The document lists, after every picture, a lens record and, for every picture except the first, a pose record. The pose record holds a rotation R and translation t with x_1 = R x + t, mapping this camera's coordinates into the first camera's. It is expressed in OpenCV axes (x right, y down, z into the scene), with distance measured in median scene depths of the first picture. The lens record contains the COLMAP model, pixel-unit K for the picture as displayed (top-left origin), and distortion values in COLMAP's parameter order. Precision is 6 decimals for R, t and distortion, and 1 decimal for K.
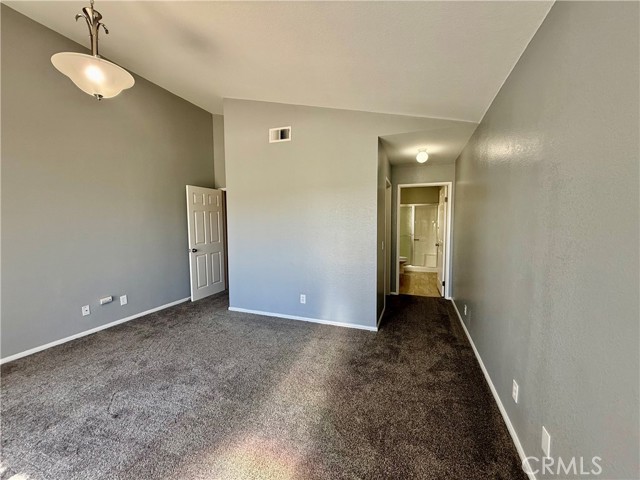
lens RADIAL K [[256.5, 0, 320.0], [0, 256.5, 240.0], [0, 0, 1]] dist [-0.001199, 0.000021]
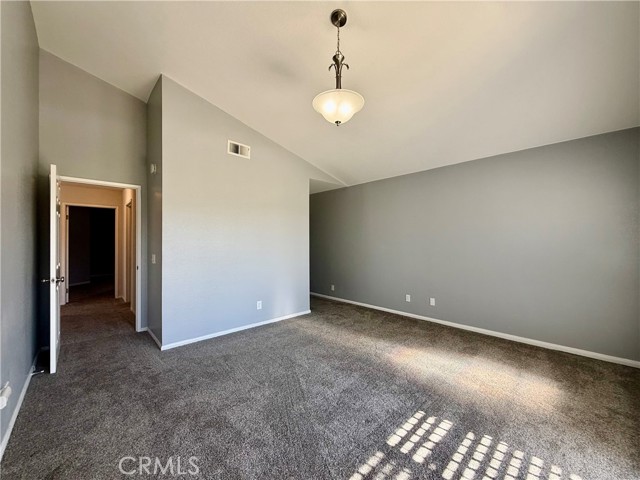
lens RADIAL K [[256.5, 0, 320.0], [0, 256.5, 240.0], [0, 0, 1]] dist [-0.001199, 0.000021]
pose [[0.442994, 0.012354, 0.896439, -0.943110], [0.071818, 0.996203, -0.049220, 0.029903], [-0.893643, 0.086185, 0.440425, 0.281933]]
